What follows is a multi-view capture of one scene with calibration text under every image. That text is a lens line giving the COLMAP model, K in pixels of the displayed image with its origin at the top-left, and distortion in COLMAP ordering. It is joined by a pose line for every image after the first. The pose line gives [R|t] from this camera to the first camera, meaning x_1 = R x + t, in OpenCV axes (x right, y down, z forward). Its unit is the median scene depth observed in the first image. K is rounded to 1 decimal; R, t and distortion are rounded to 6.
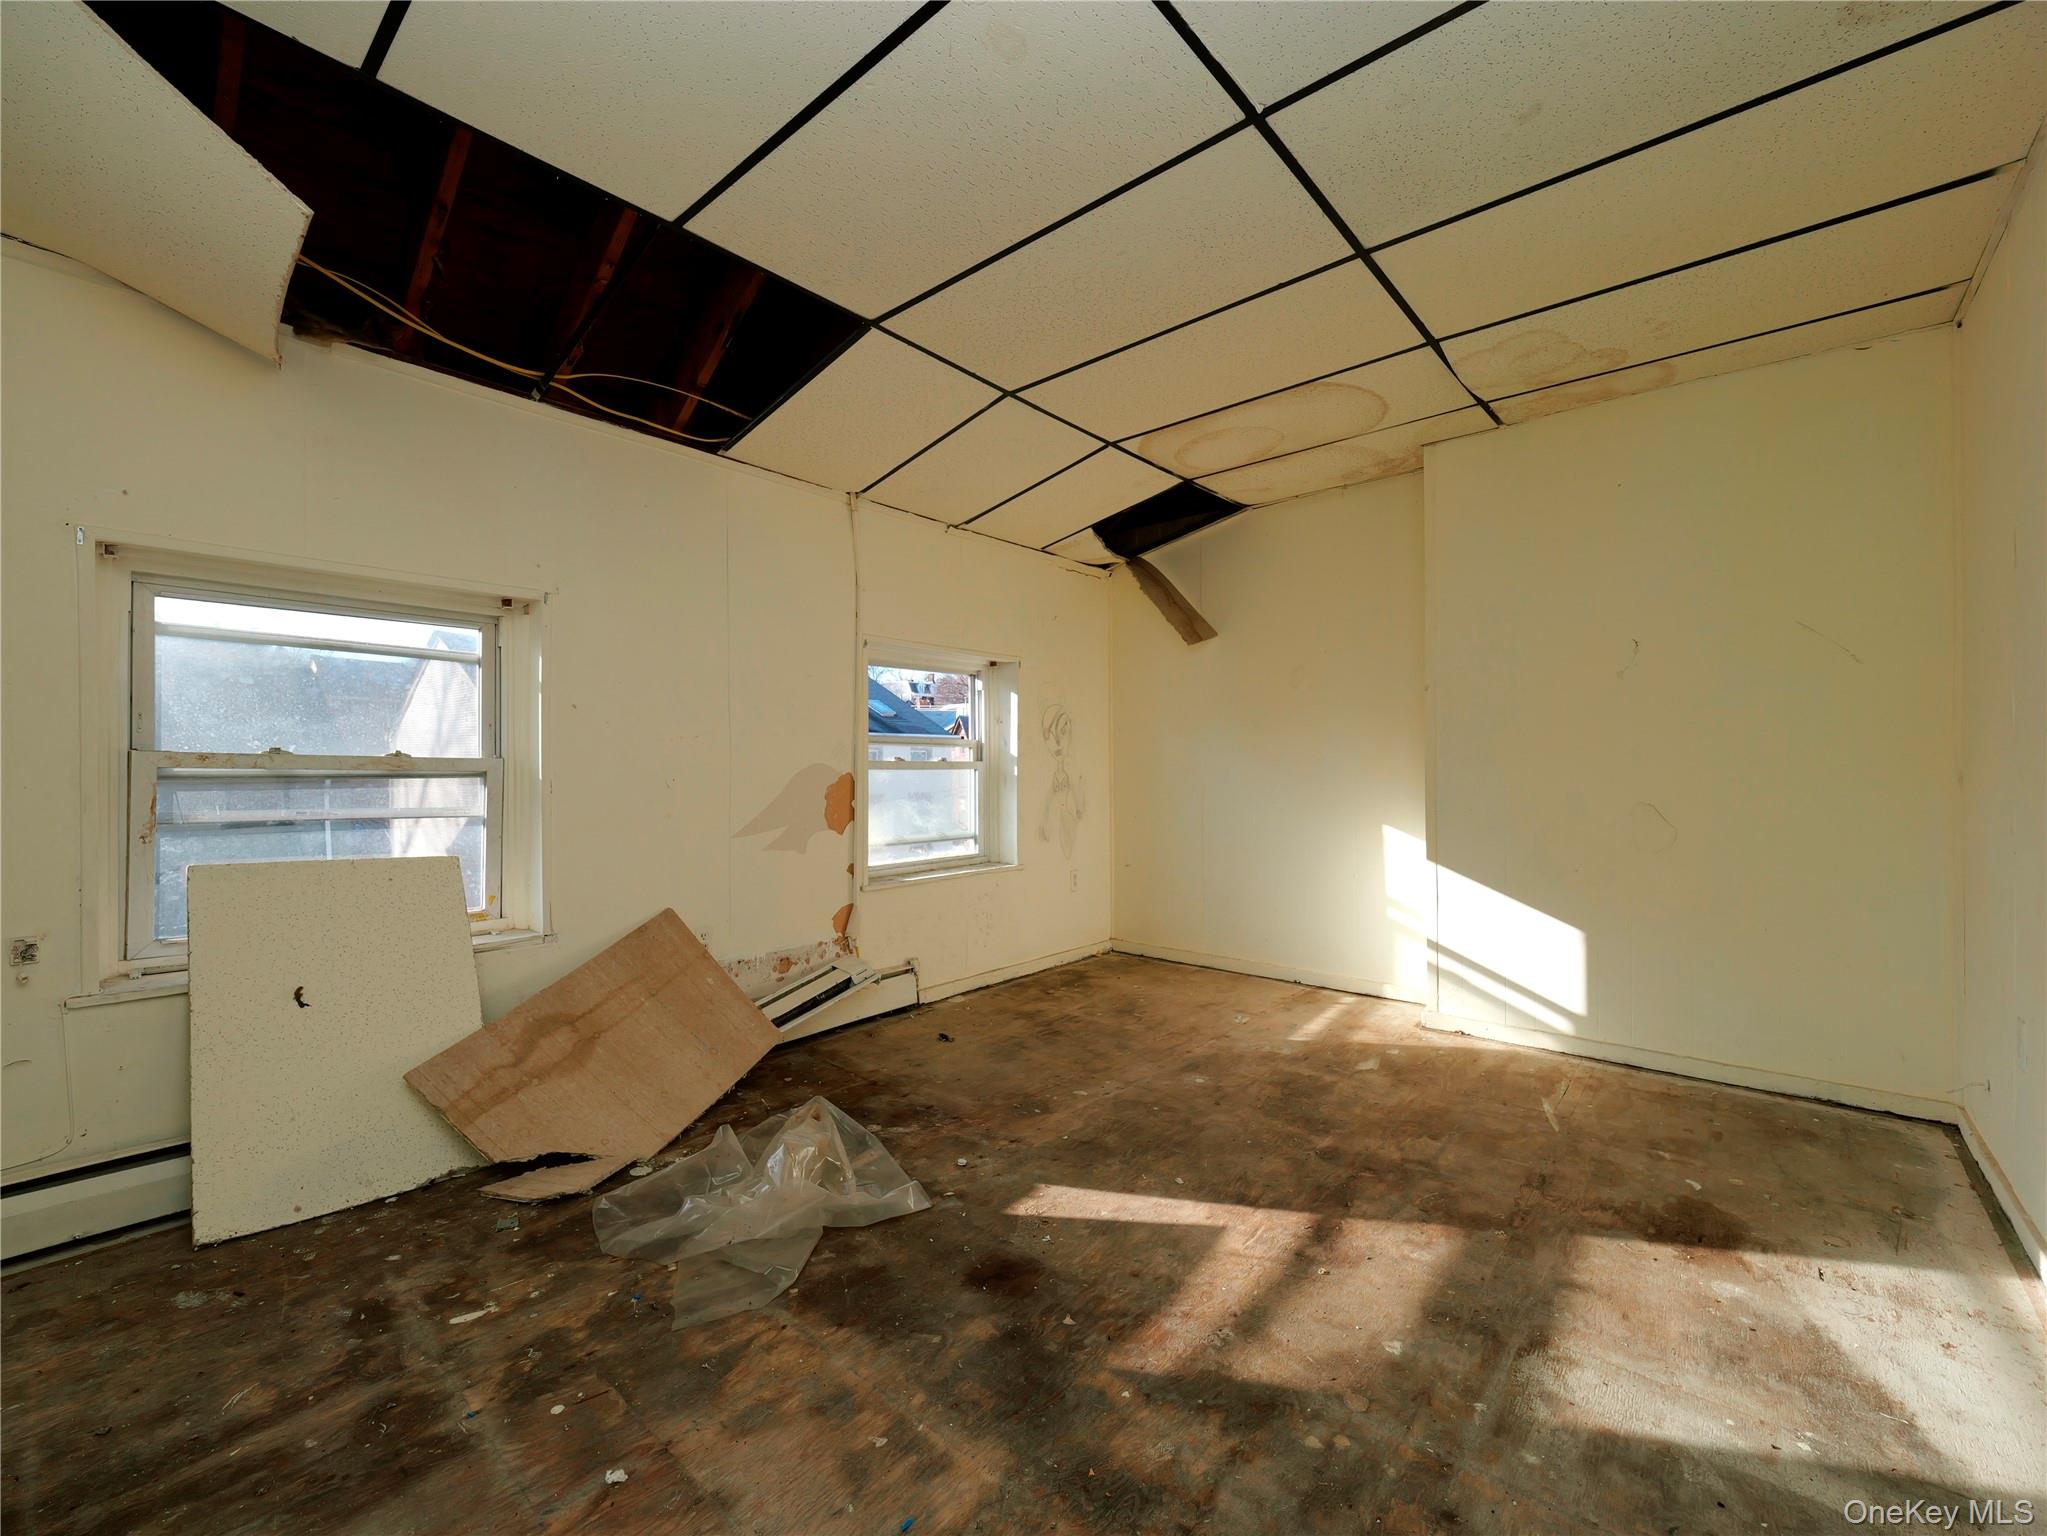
lens RADIAL K [[852.5, 0, 1023.5], [0, 852.5, 768.0], [0, 0, 1]] dist [-0.005499, 0.001152]
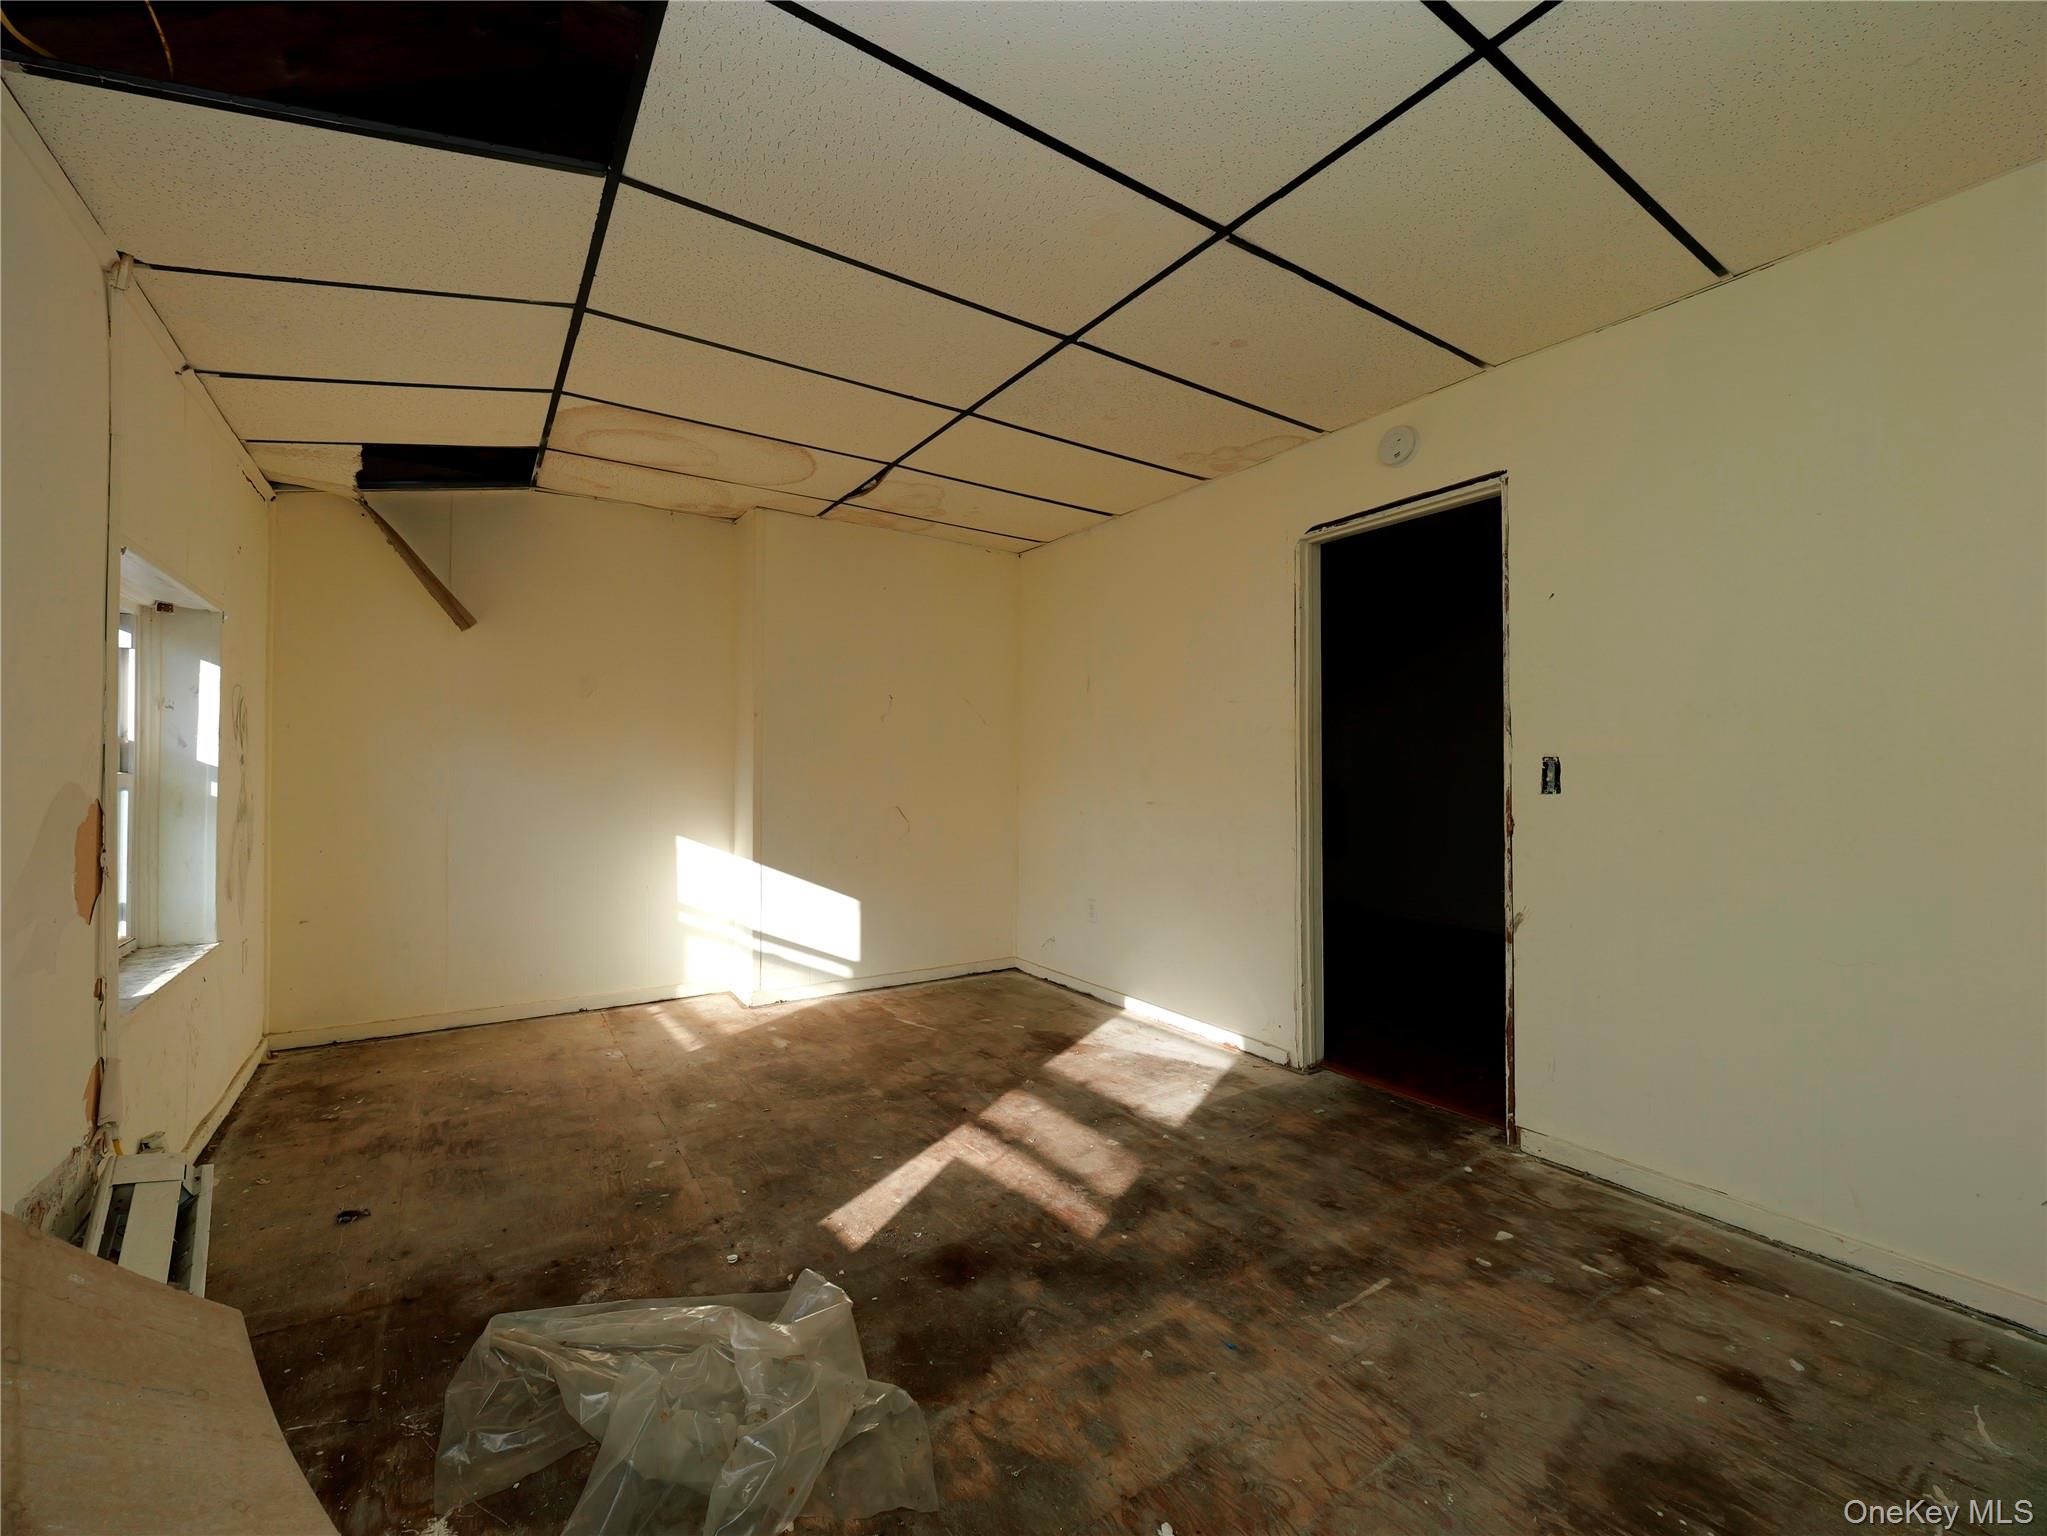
lens RADIAL K [[852.5, 0, 1023.5], [0, 852.5, 768.0], [0, 0, 1]] dist [-0.005499, 0.001152]
pose [[0.260348, 0.009539, 0.965468, -0.816837], [-0.002423, 0.999954, -0.009227, -0.015552], [-0.965512, 0.000063, 0.260360, 0.504161]]
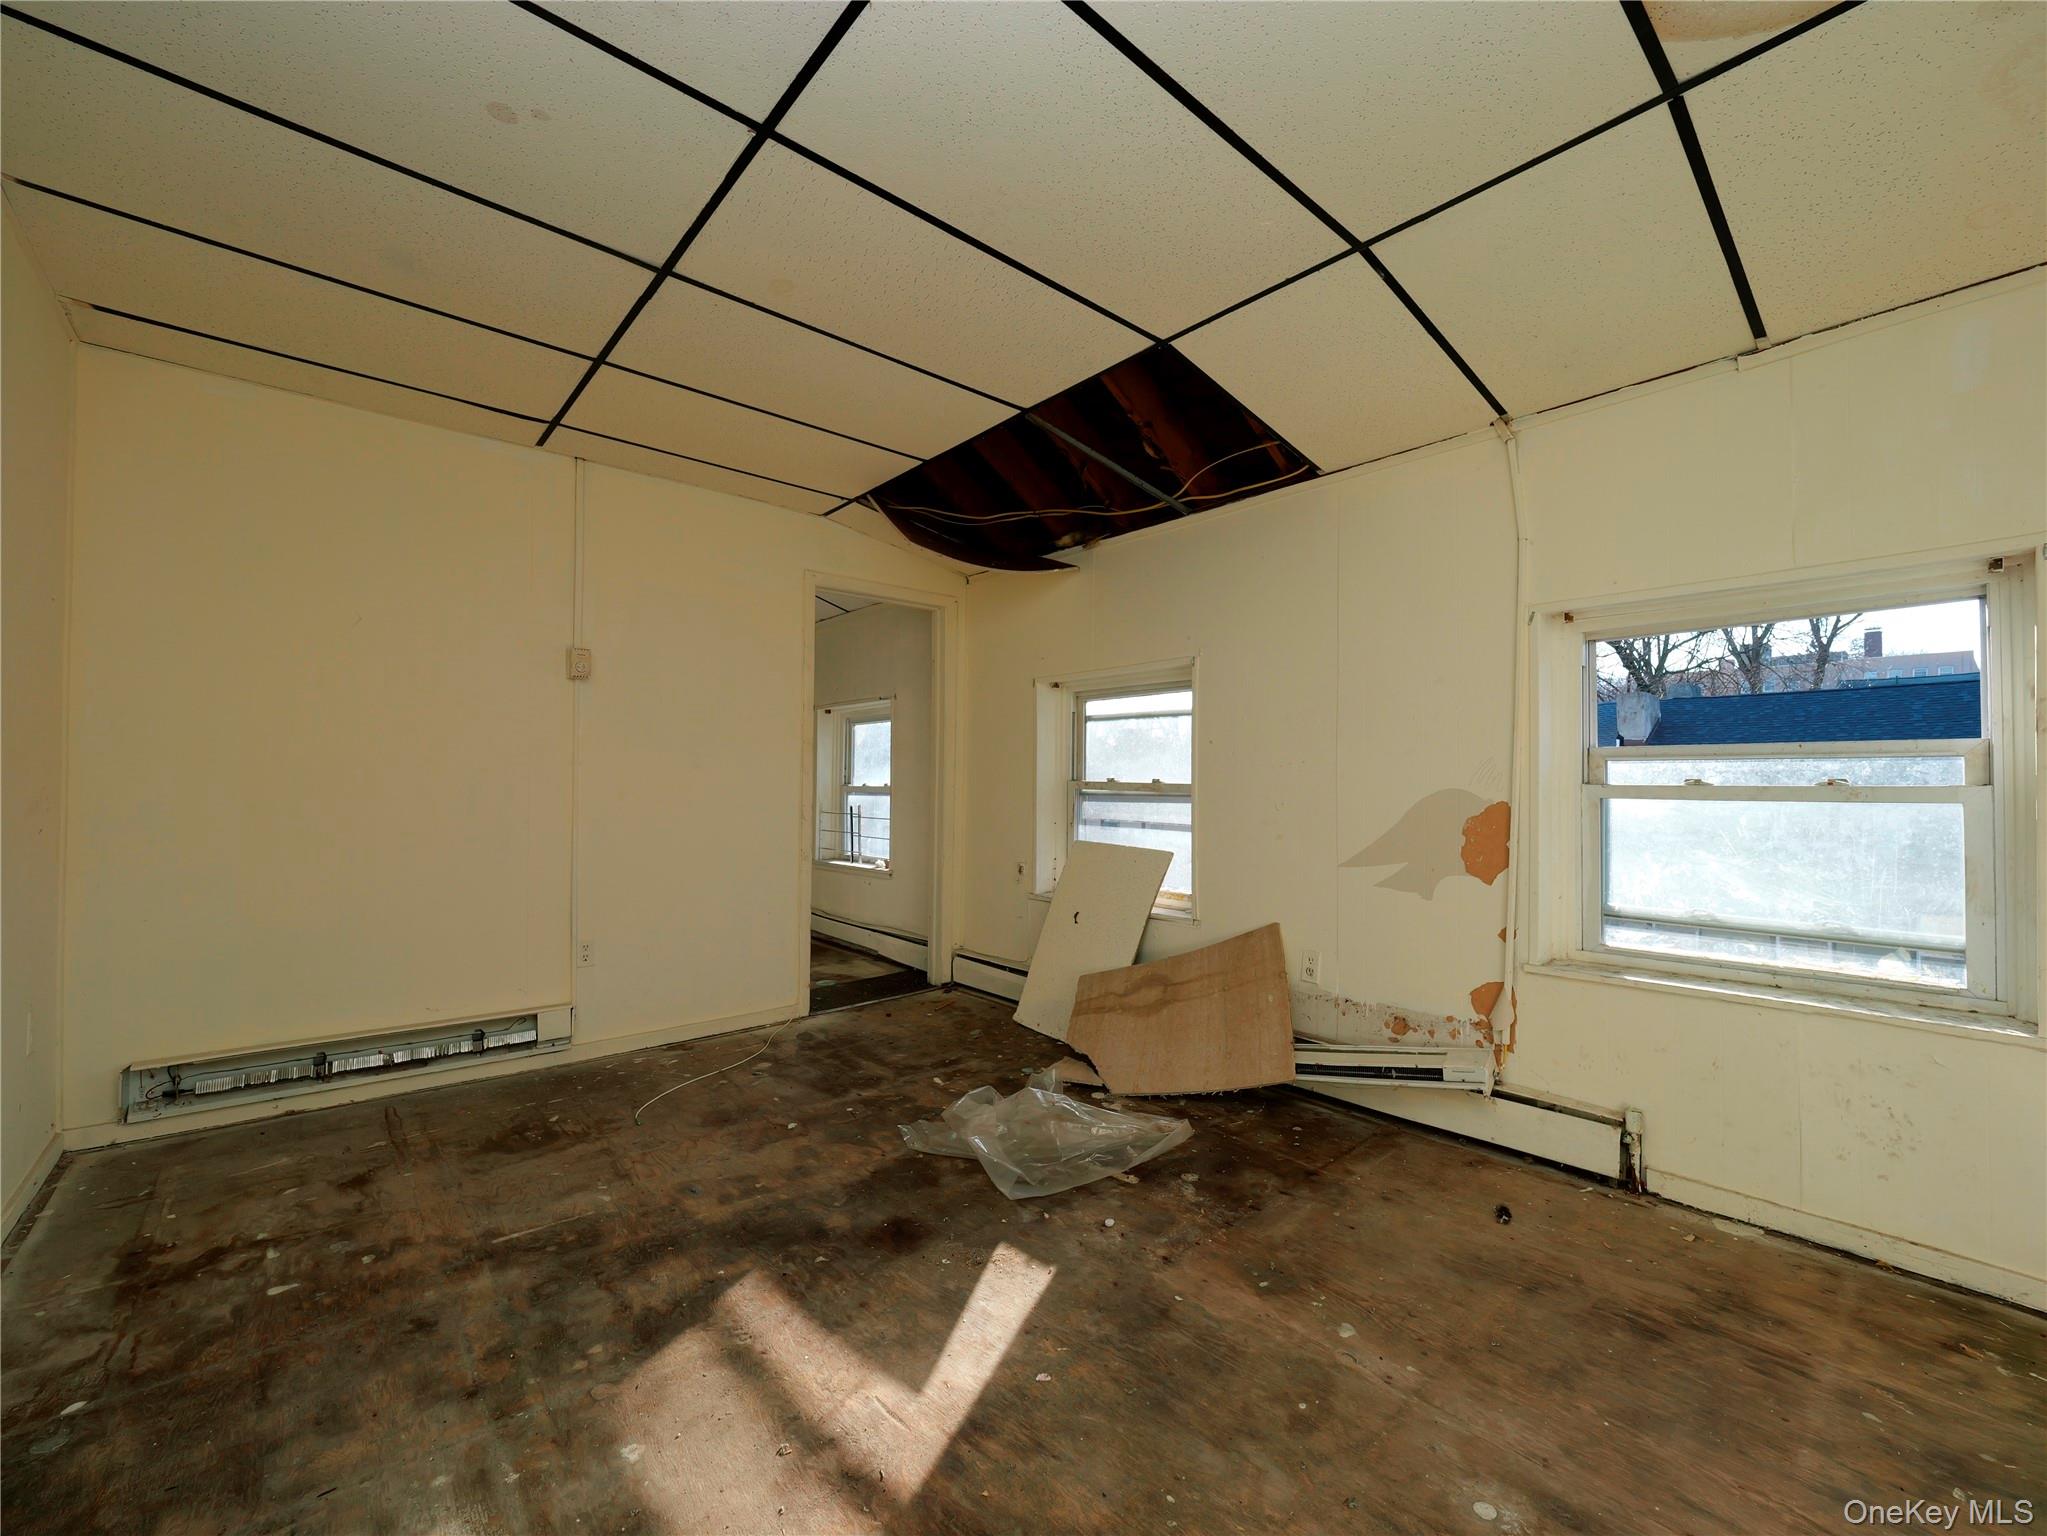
lens RADIAL K [[852.5, 0, 1023.5], [0, 852.5, 768.0], [0, 0, 1]] dist [-0.005499, 0.001152]
pose [[-0.142305, -0.020618, -0.989608, 0.862208], [-0.008008, 0.999774, -0.019678, -0.008561], [0.989790, 0.005124, -0.142438, 1.039815]]
